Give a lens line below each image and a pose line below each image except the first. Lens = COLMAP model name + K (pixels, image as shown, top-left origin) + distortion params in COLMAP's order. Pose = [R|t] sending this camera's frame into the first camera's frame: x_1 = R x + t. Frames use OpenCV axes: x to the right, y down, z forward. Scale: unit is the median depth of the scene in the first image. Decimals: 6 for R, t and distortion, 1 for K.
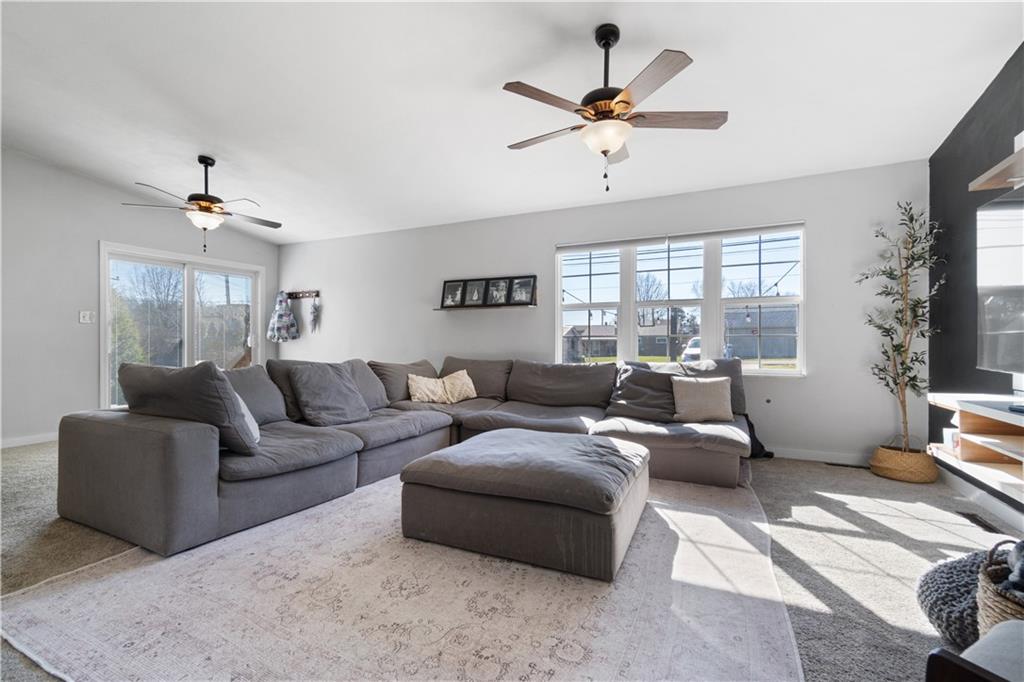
lens RADIAL K [[444.0, 0, 515.7], [0, 444.0, 344.4], [0, 0, 1]] dist [0.002287, 0.000310]
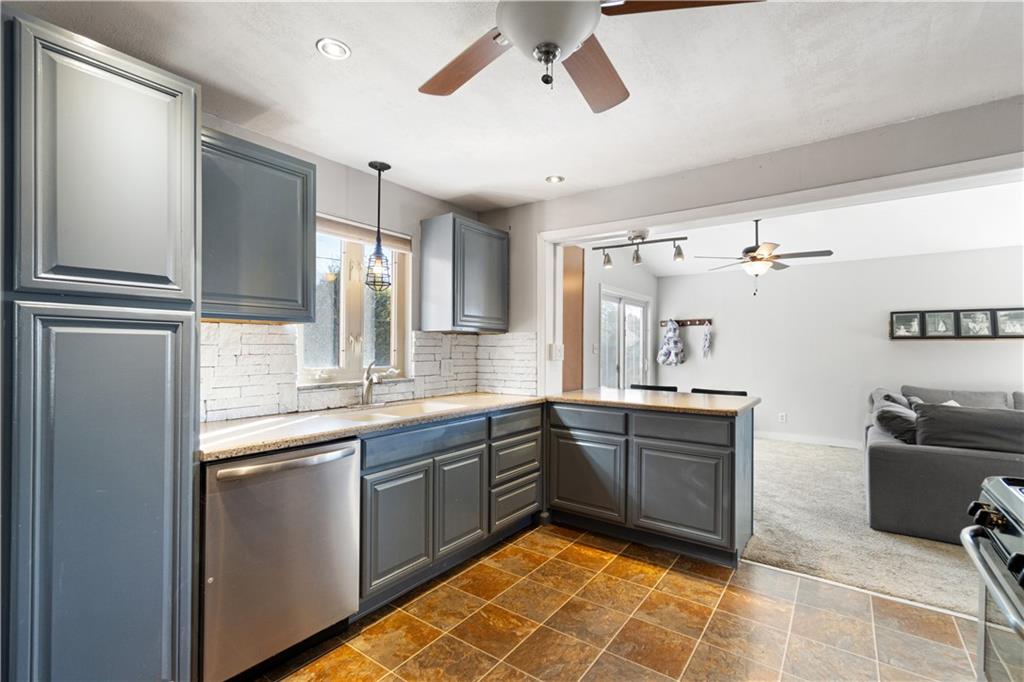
lens RADIAL K [[444.0, 0, 510.7], [0, 444.0, 347.8], [0, 0, 1]] dist [0.002287, 0.000310]
pose [[0.980753, 0.004967, -0.195192, -0.856724], [-0.006744, 0.999942, -0.008439, -0.045803], [0.195138, 0.009593, 0.980729, -0.197933]]
